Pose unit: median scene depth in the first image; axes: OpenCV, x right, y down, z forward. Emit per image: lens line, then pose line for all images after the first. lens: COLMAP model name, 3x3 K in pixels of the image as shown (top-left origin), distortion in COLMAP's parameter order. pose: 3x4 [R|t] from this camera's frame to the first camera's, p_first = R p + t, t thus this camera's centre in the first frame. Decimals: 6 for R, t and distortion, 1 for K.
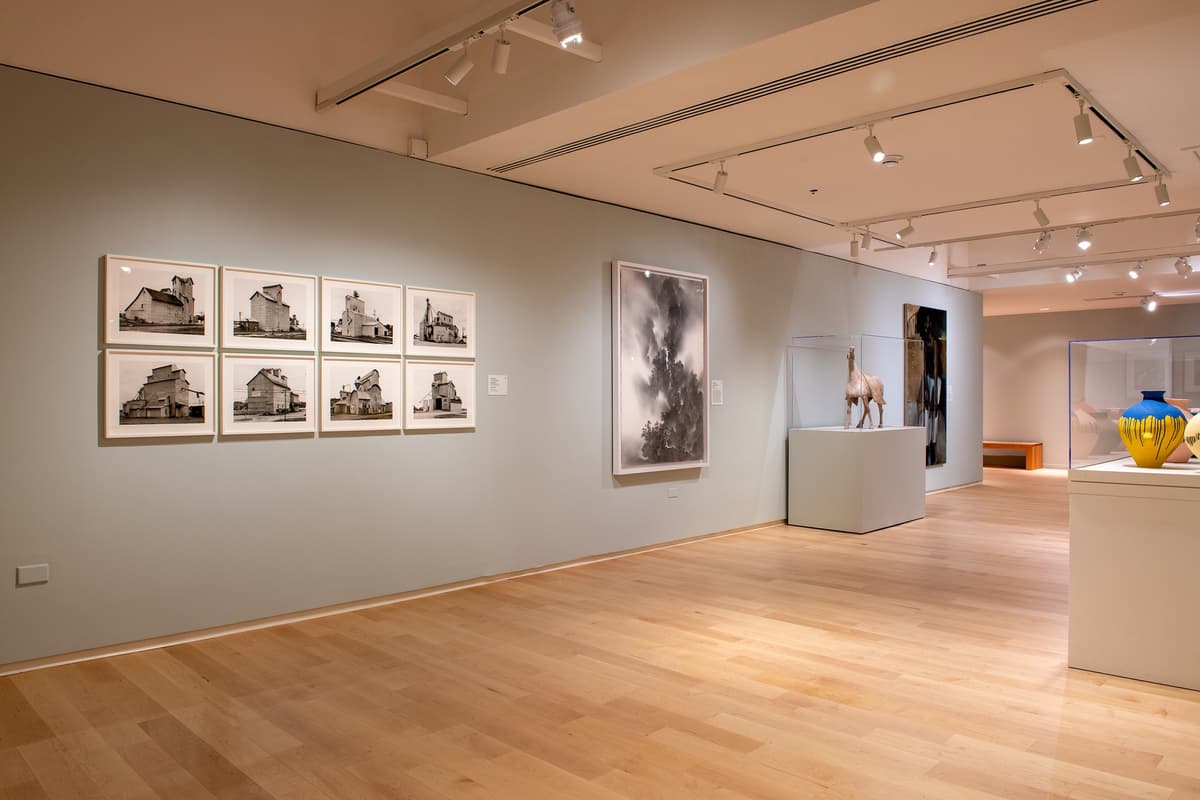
lens RADIAL K [[835.3, 0, 598.0], [0, 835.3, 394.9], [0, 0, 1]] dist [-0.041076, -0.013940]
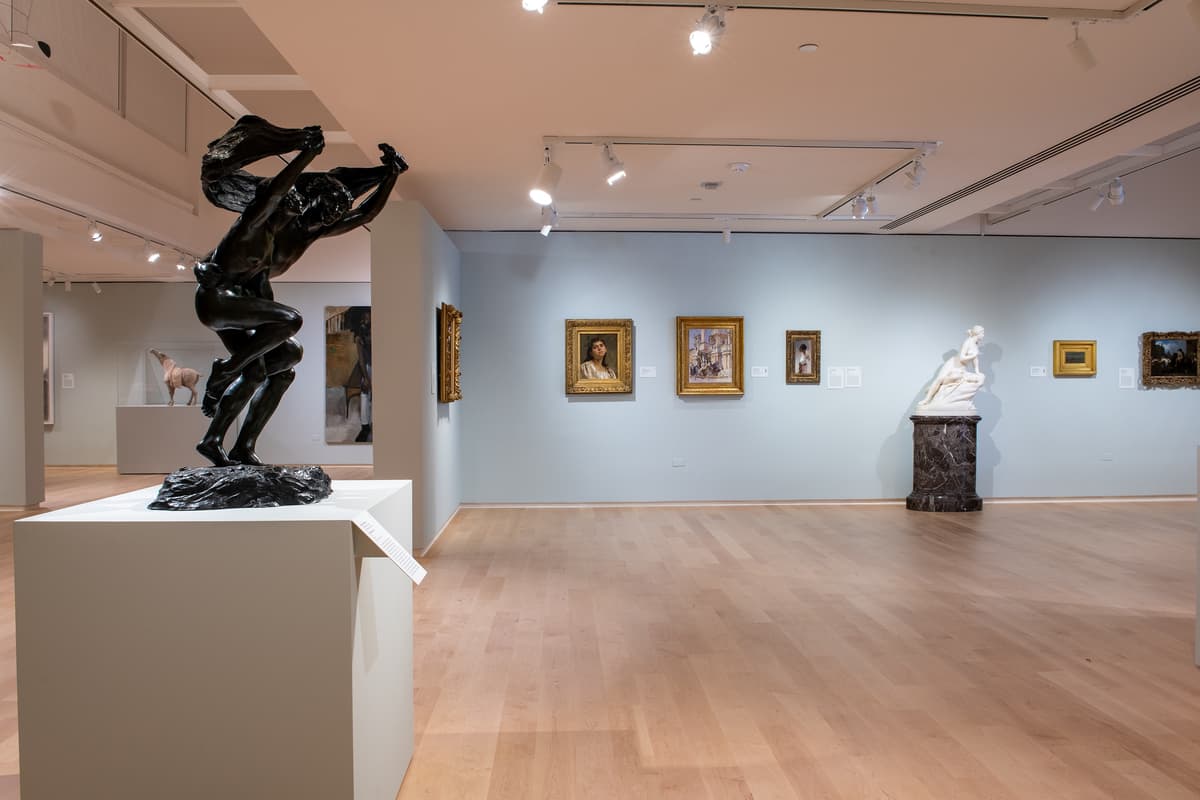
lens RADIAL K [[887.1, 0, 604.3], [0, 887.1, 393.7], [0, 0, 1]] dist [-0.049961, 0.008752]
pose [[0.729000, 0.008389, -0.684463, 2.325197], [0.003509, 0.999866, 0.015993, -0.001636], [0.684505, -0.014061, 0.728872, 0.506902]]
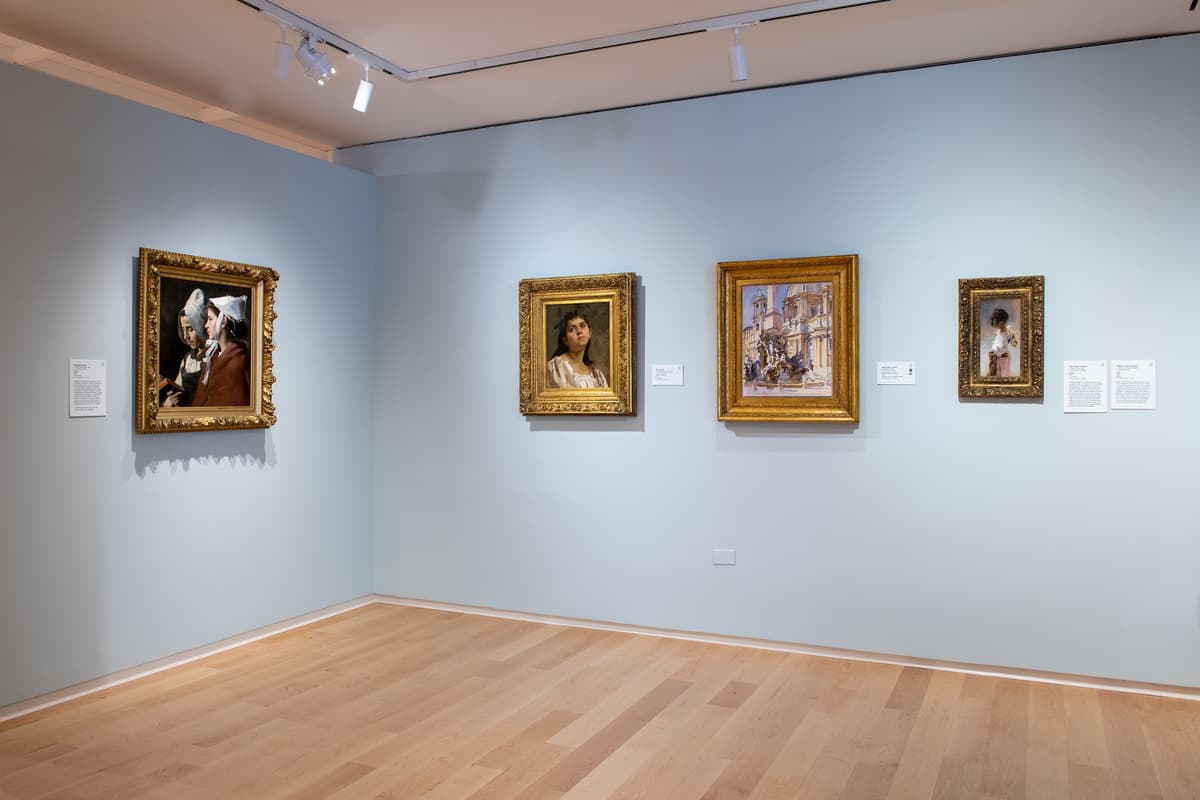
lens RADIAL K [[937.8, 0, 588.1], [0, 937.8, 398.0], [0, 0, 1]] dist [-0.007146, -0.003216]
pose [[0.323548, 0.012879, -0.946124, 2.131598], [0.002902, 0.999889, 0.014604, -0.005236], [0.946207, -0.007471, 0.323475, 1.205950]]
